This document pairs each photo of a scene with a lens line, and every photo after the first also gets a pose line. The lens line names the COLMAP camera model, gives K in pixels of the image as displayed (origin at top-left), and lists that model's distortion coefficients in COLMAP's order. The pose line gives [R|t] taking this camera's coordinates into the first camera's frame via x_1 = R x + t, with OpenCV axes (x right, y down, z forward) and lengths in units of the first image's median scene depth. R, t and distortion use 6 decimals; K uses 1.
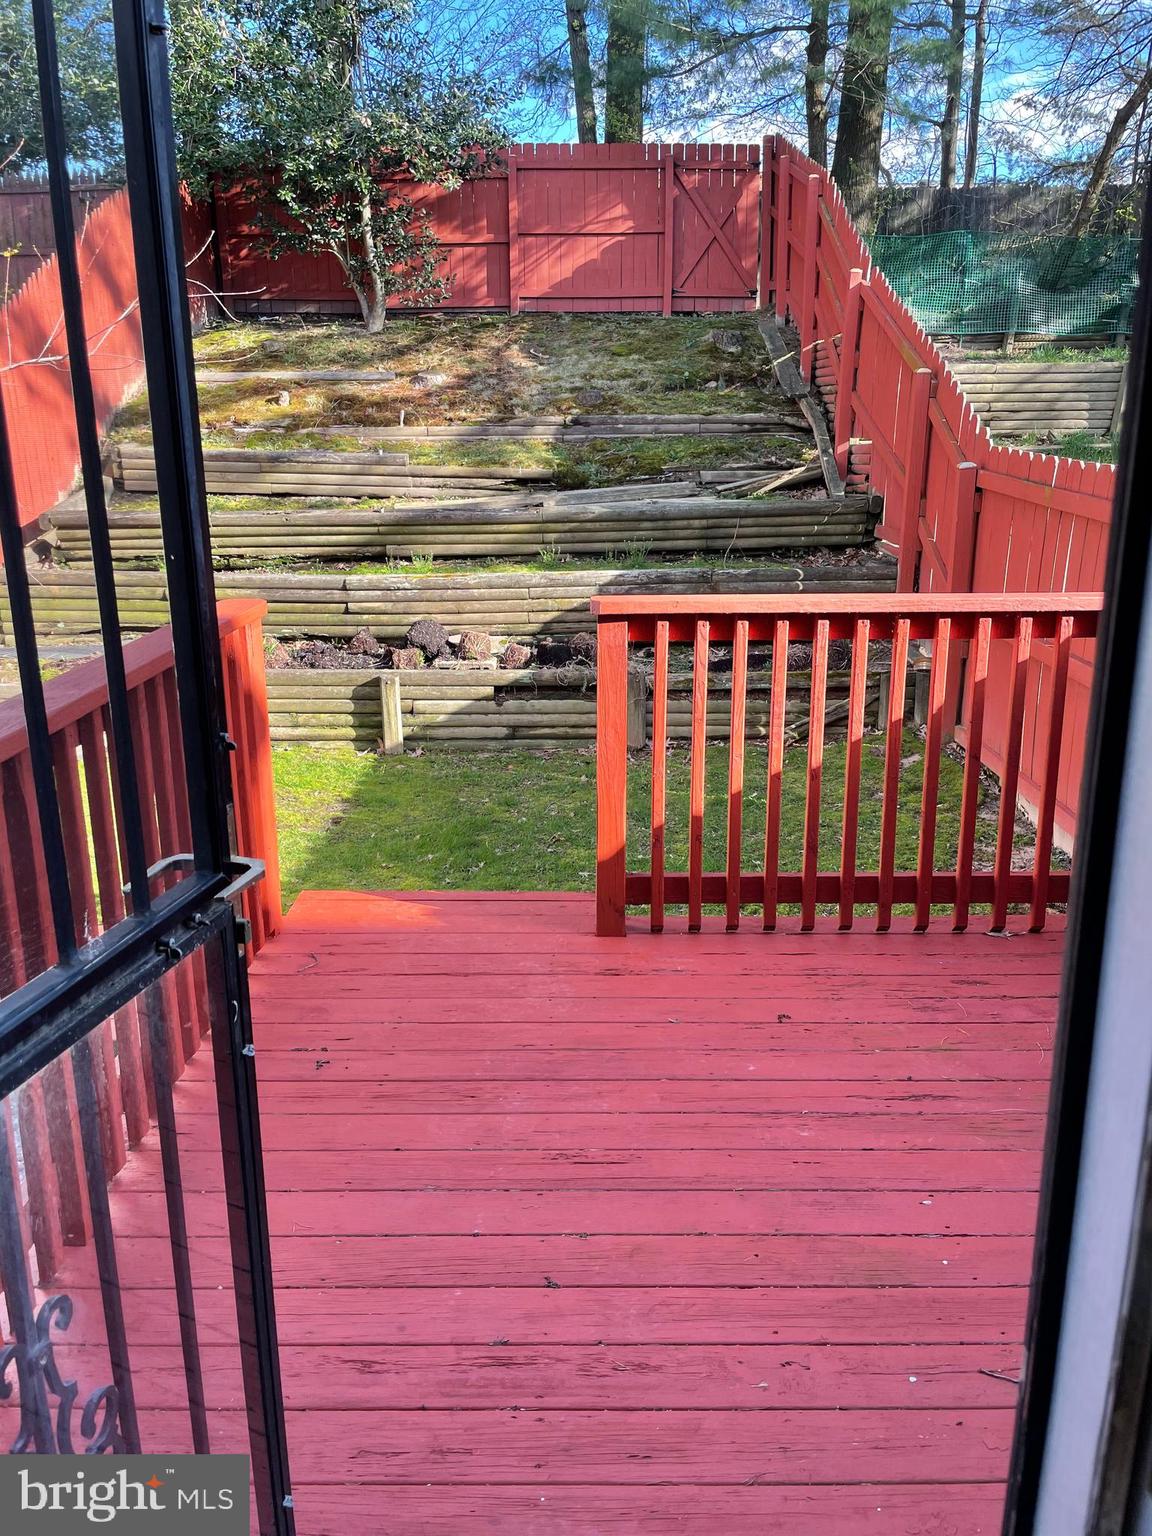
lens RADIAL K [[1164.7, 0, 570.5], [0, 1164.7, 754.7], [0, 0, 1]] dist [0.051574, -0.057519]
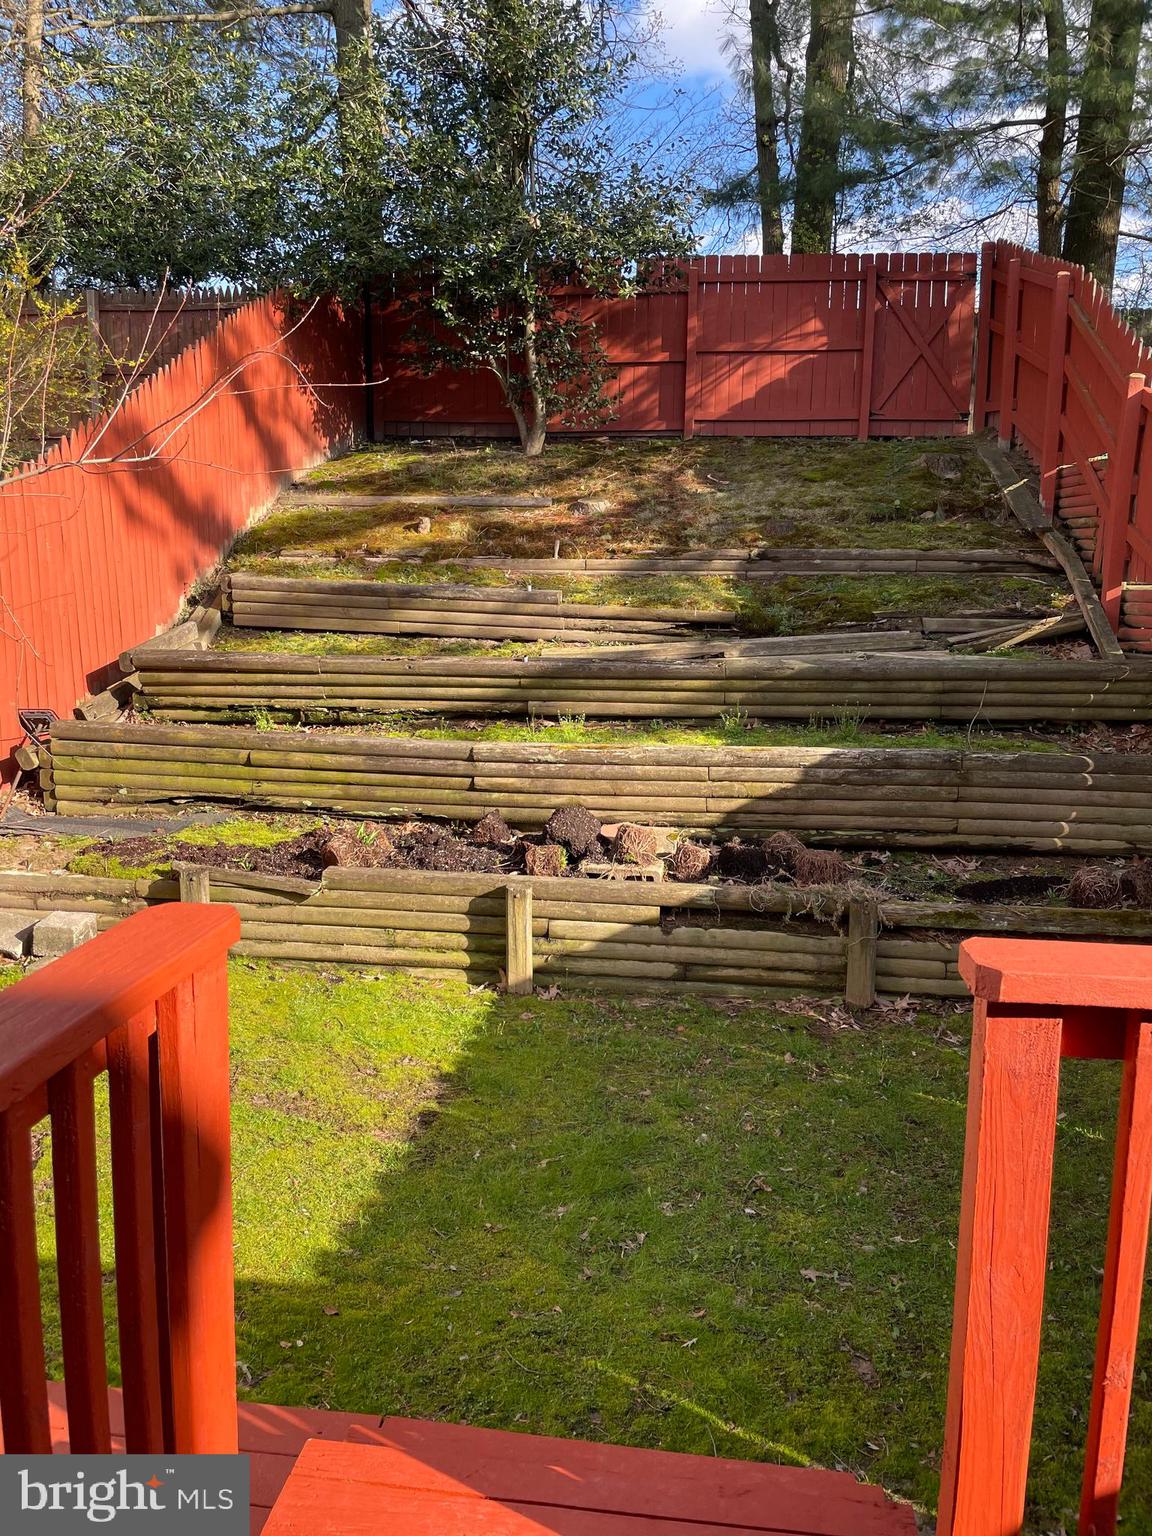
lens RADIAL K [[1164.7, 0, 581.8], [0, 1164.7, 779.2], [0, 0, 1]] dist [0.051574, -0.057519]
pose [[0.992801, 0.038959, -0.113262, -0.023380], [-0.049019, 0.994963, -0.087439, -0.047420], [0.109285, 0.092362, 0.989710, 0.177464]]
